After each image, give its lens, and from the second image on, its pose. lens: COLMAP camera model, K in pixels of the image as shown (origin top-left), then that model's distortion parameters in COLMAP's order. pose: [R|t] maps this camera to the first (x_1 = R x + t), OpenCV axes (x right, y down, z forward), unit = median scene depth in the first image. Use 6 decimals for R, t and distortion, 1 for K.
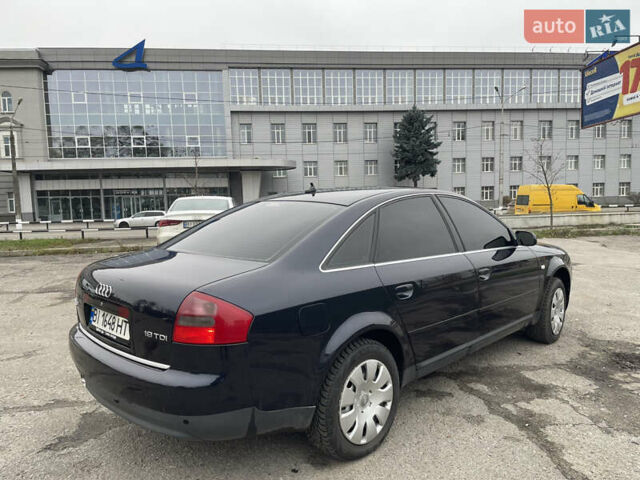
lens RADIAL K [[481.8, 0, 322.4], [0, 481.8, 243.5], [0, 0, 1]] dist [0.102048, -0.133239]
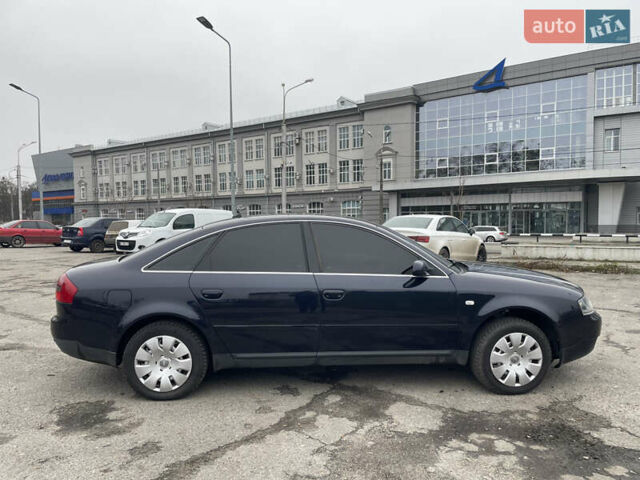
lens RADIAL K [[481.8, 0, 322.4], [0, 481.8, 243.5], [0, 0, 1]] dist [0.102048, -0.133239]
pose [[0.730586, 0.053742, -0.680703, 0.083698], [-0.073363, 0.997305, 0.000000, -0.004052], [0.678869, 0.049939, 0.732560, 0.014068]]
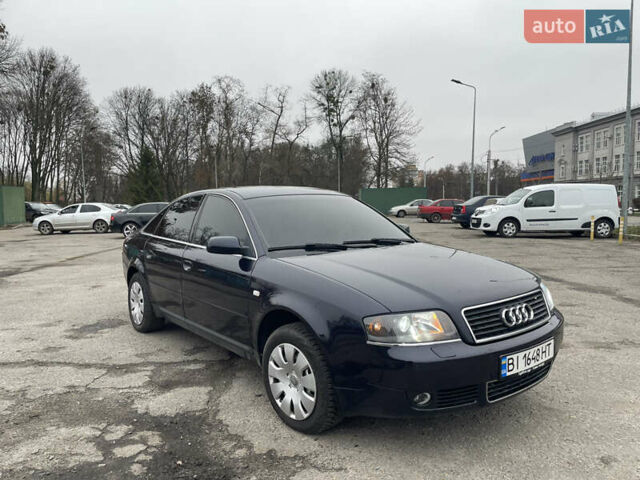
lens RADIAL K [[481.8, 0, 322.4], [0, 481.8, 243.5], [0, 0, 1]] dist [0.102048, -0.133239]
pose [[-0.131050, 0.108075, -0.985467, 0.110497], [-0.077428, 0.989888, 0.118856, -0.011428], [0.988348, 0.091879, -0.121356, 0.114460]]
